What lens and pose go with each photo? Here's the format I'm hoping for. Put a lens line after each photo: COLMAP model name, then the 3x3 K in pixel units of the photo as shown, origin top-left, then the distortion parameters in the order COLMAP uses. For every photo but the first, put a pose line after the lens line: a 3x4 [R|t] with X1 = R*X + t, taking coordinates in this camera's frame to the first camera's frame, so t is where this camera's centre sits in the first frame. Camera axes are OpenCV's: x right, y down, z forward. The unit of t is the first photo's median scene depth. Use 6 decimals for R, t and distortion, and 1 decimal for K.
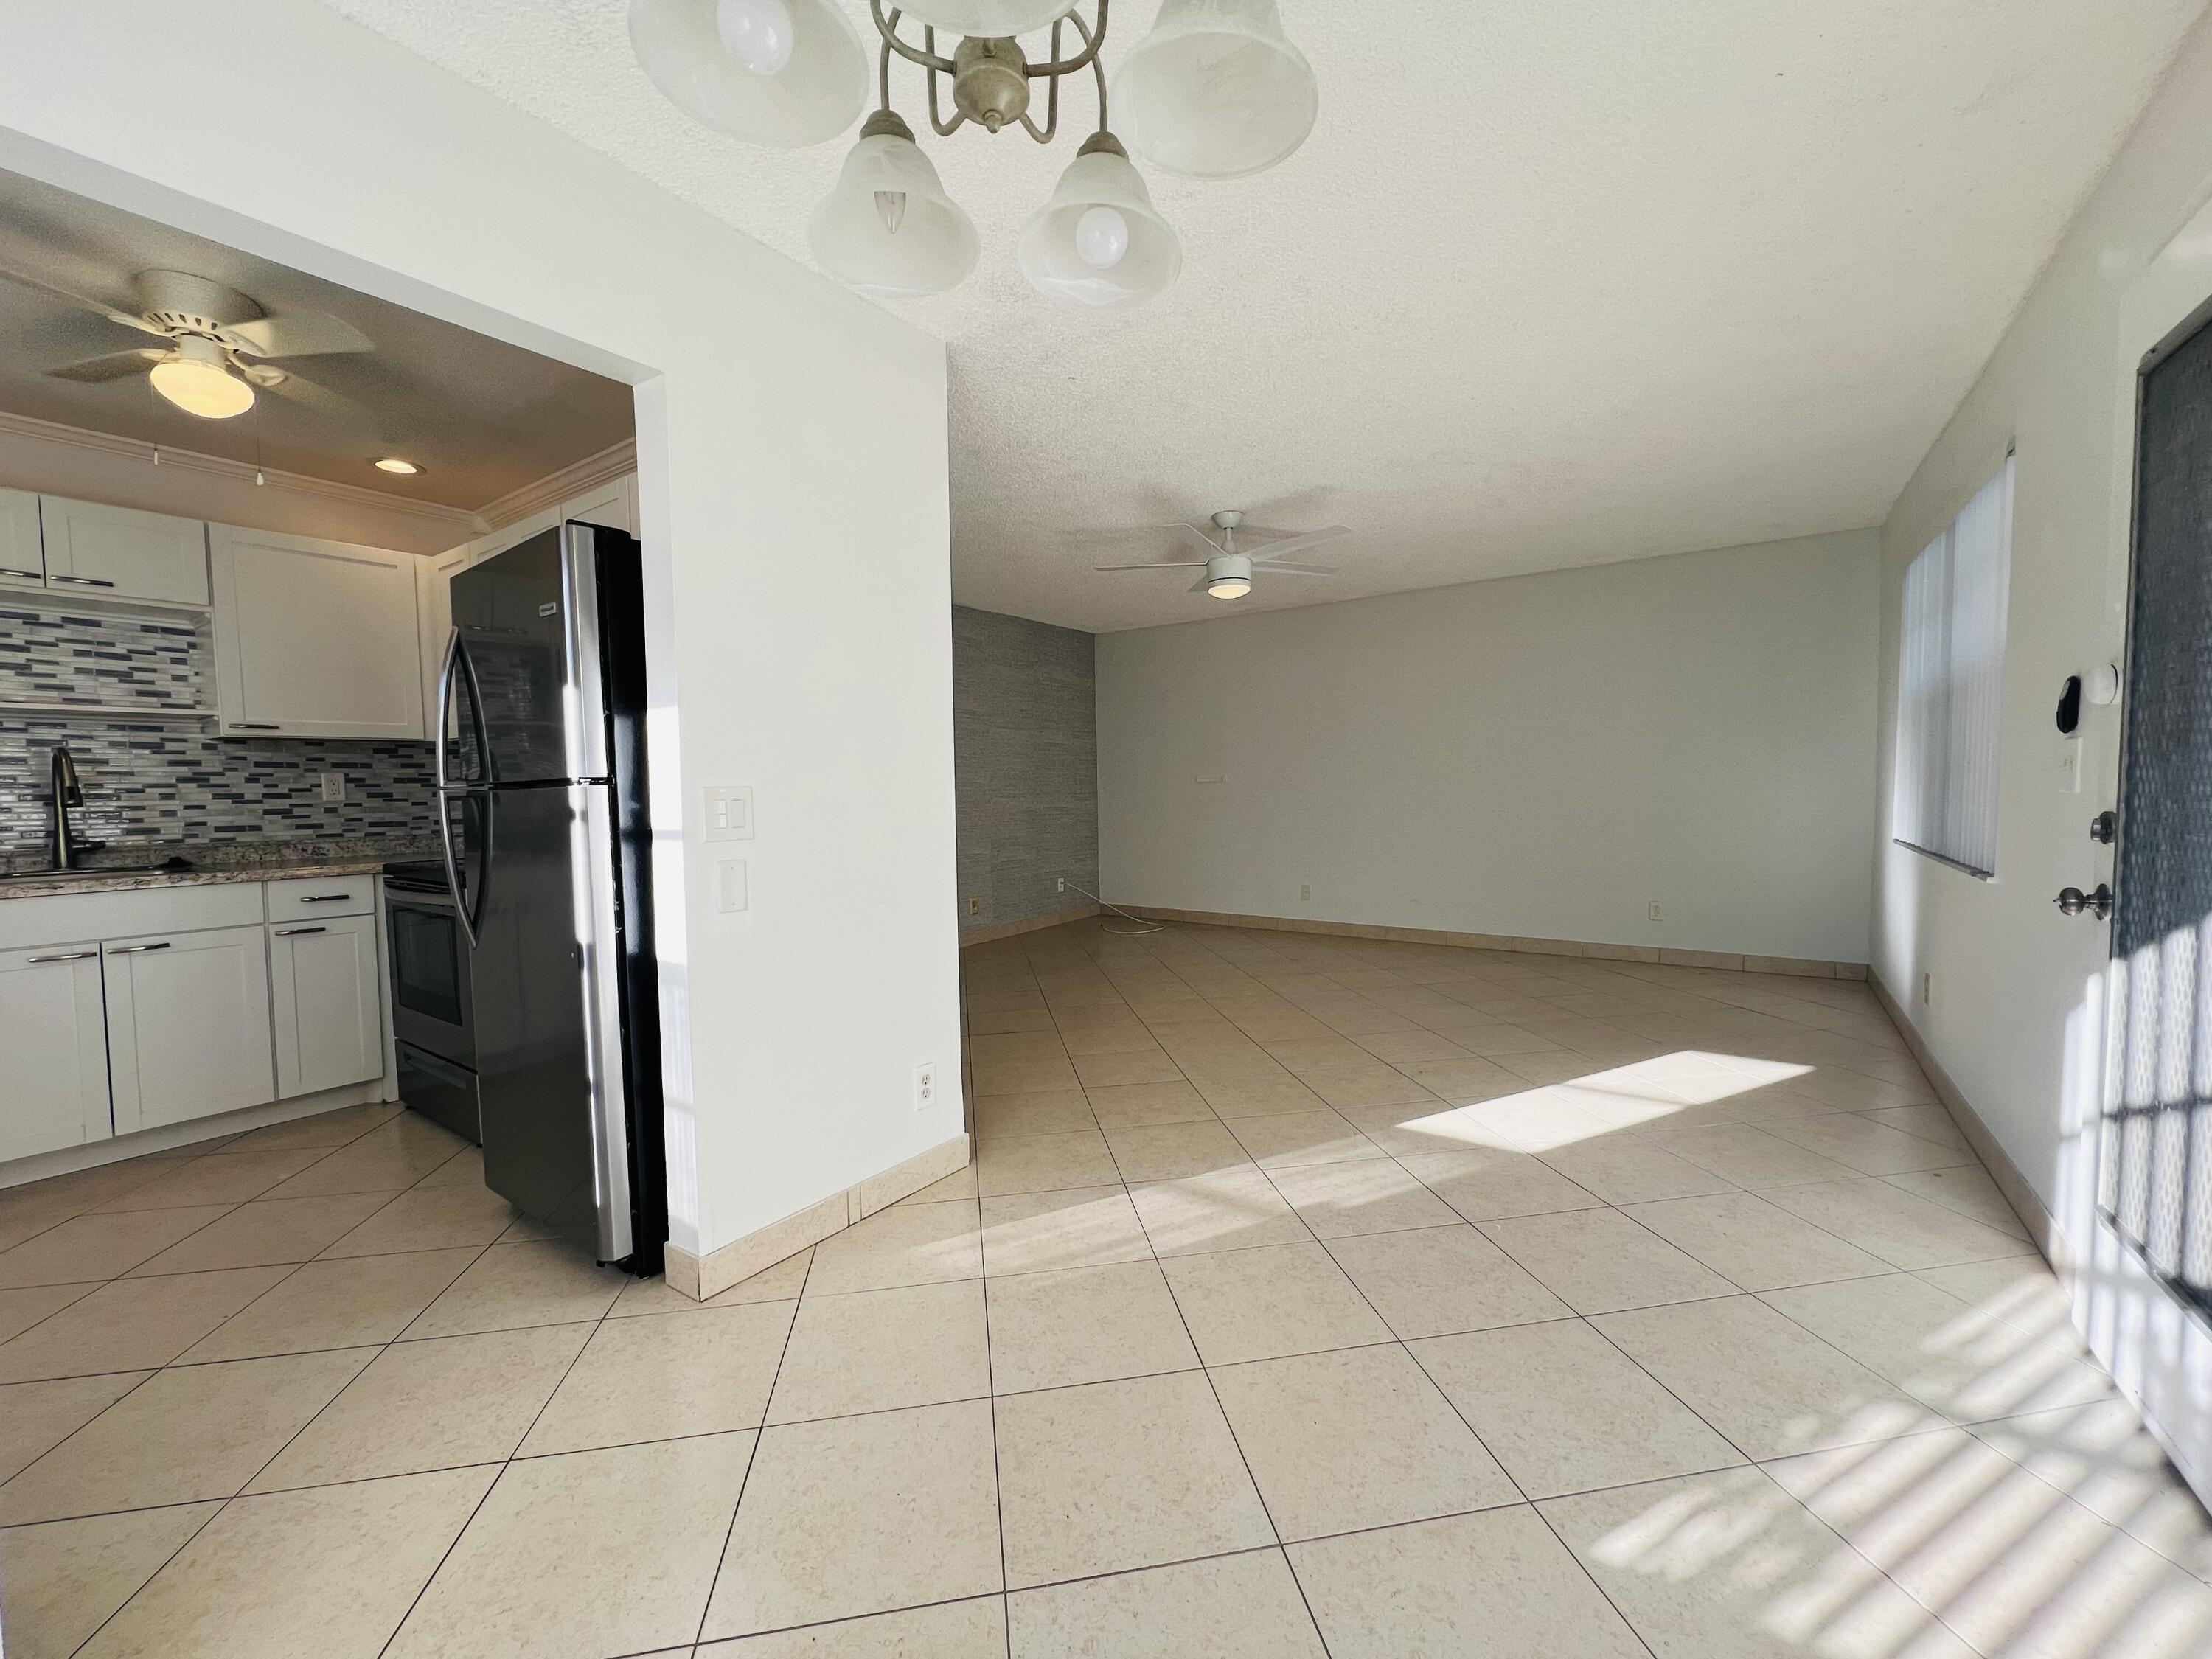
lens RADIAL K [[891.2, 0, 1107.5], [0, 891.2, 833.2], [0, 0, 1]] dist [-0.000011, -0.000347]
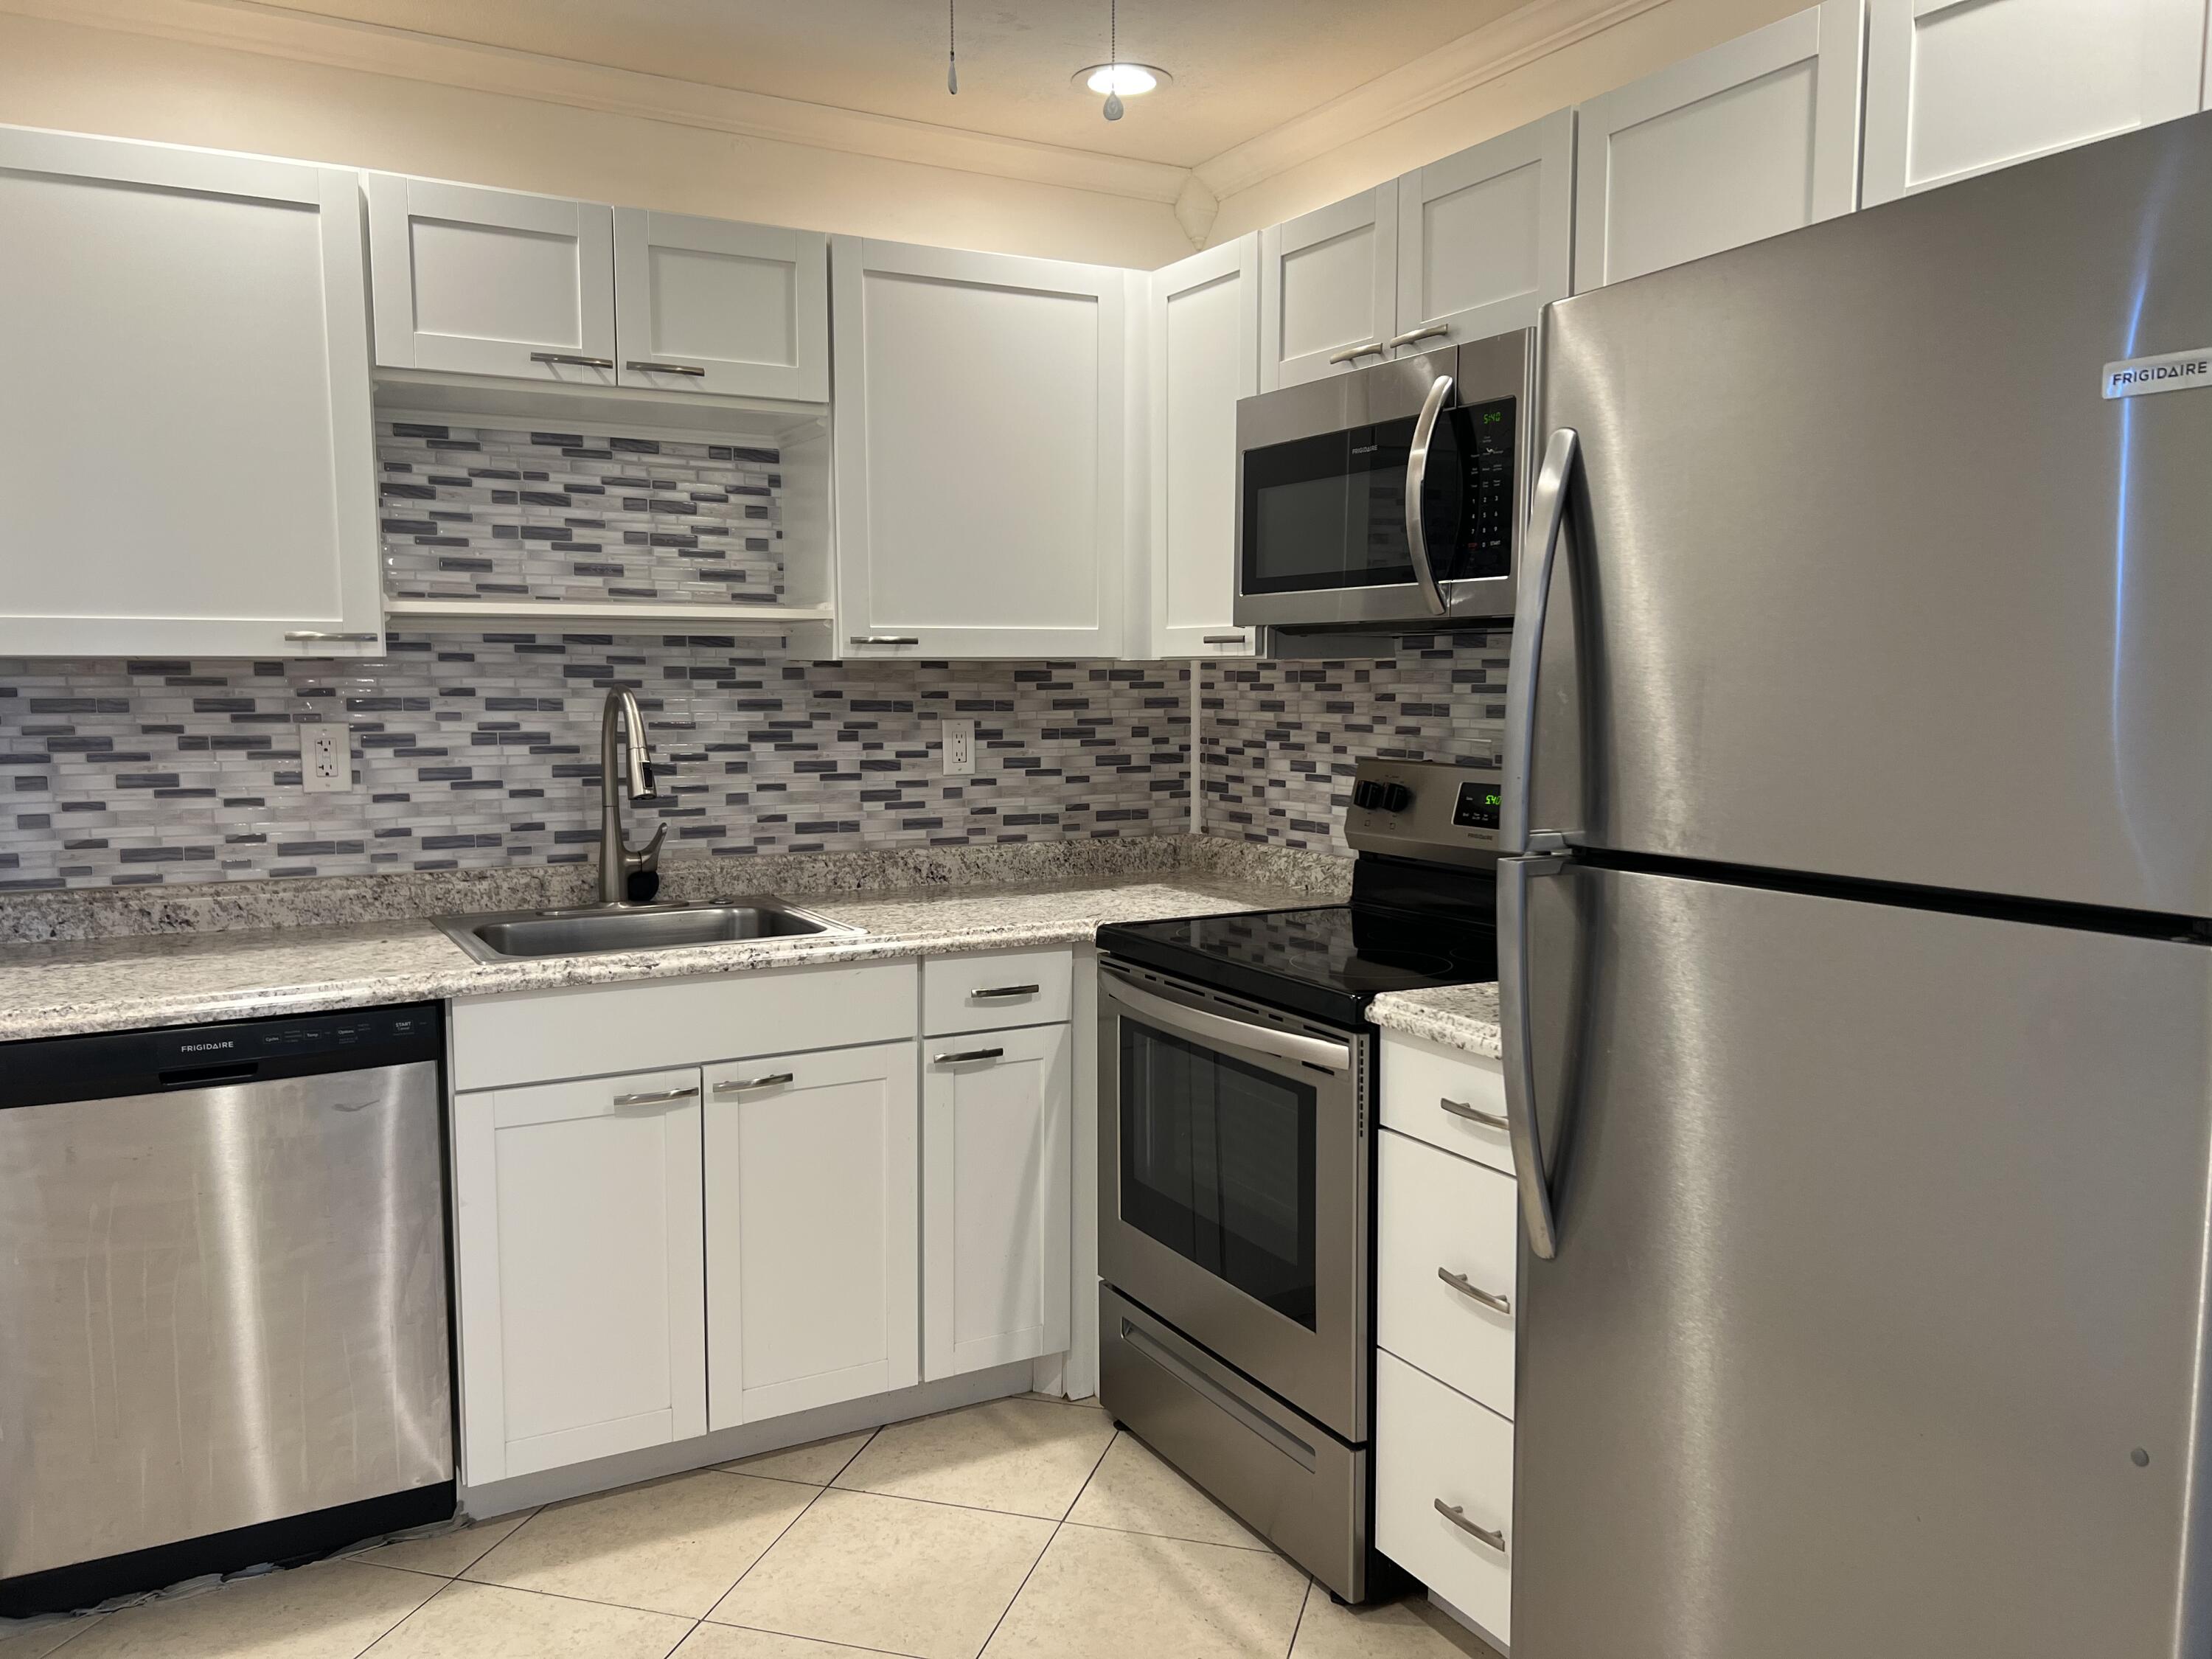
lens RADIAL K [[1649.4, 0, 1109.8], [0, 1649.4, 855.7], [0, 0, 1]] dist [0.084934, -0.123974]
pose [[0.901572, 0.063577, -0.427933, -0.418535], [-0.037483, 0.996903, 0.069139, -0.065754], [0.431003, -0.046293, 0.901162, 0.190270]]
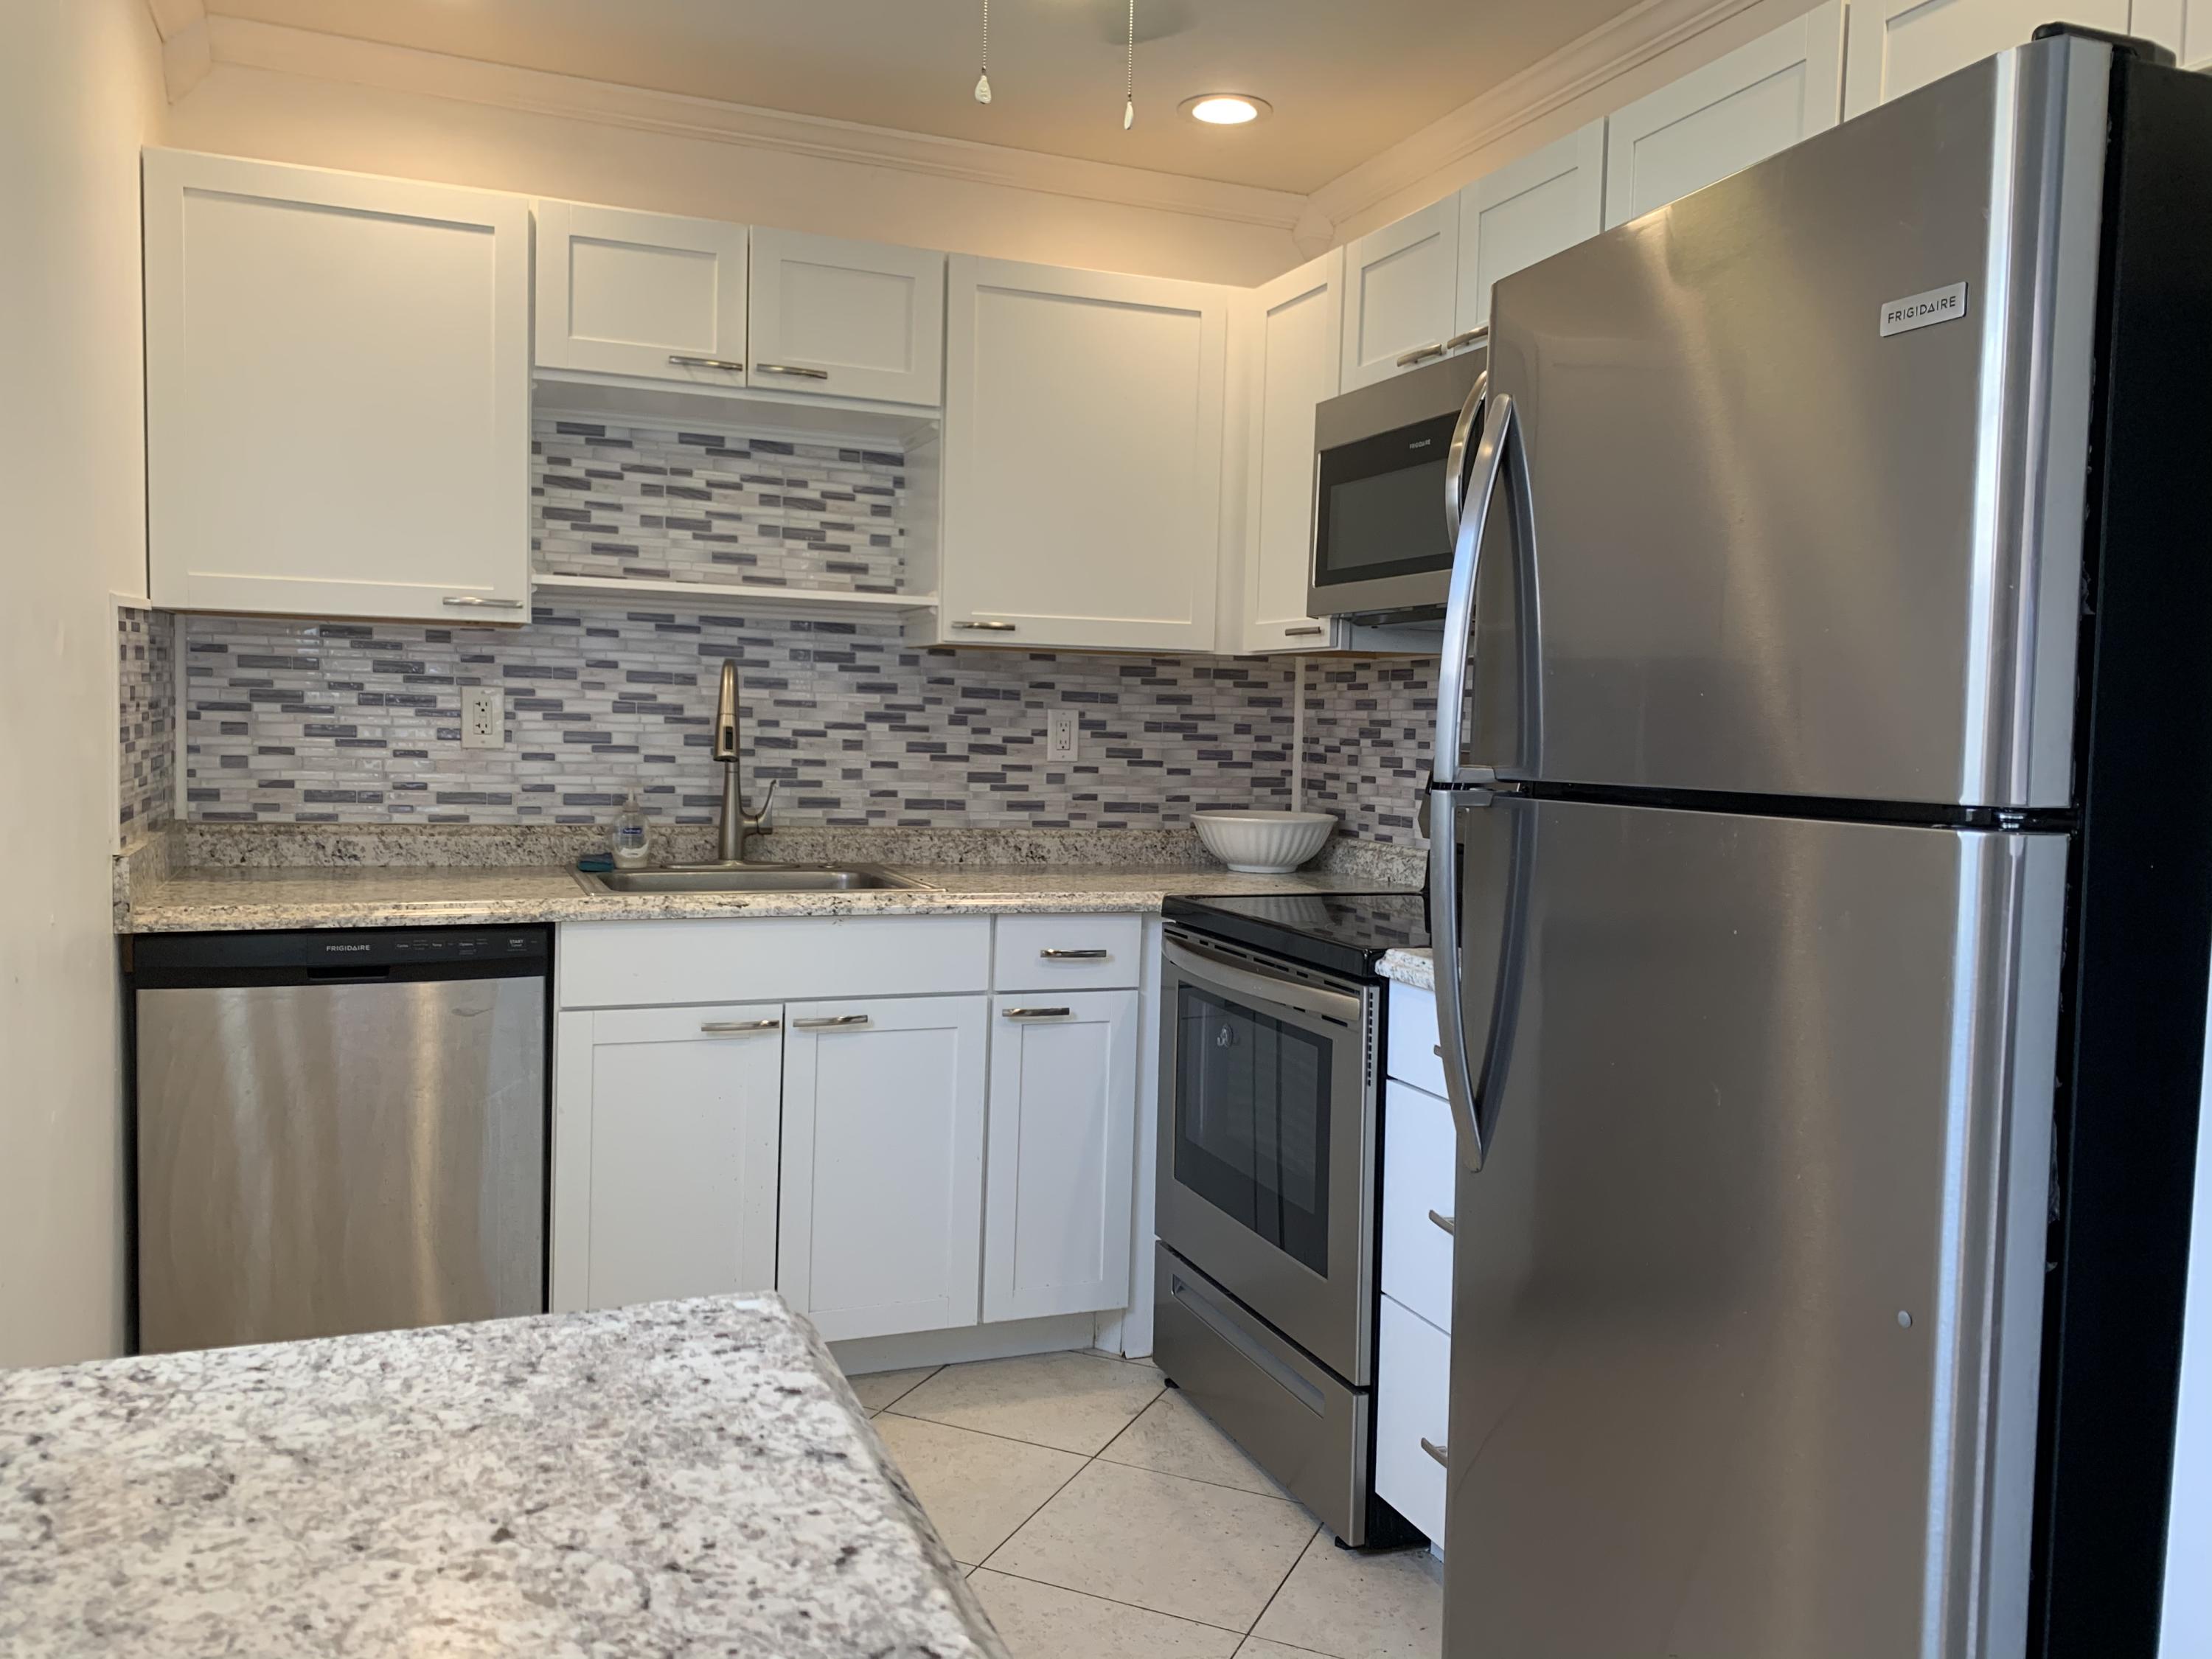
lens RADIAL K [[1656.1, 0, 1107.0], [0, 1656.1, 822.5], [0, 0, 1]] dist [0.139860, -0.327283]
pose [[0.835417, 0.072781, -0.544777, -0.320505], [-0.069841, 0.997216, 0.026125, -0.030455], [0.545162, 0.016223, 0.838174, 0.180452]]
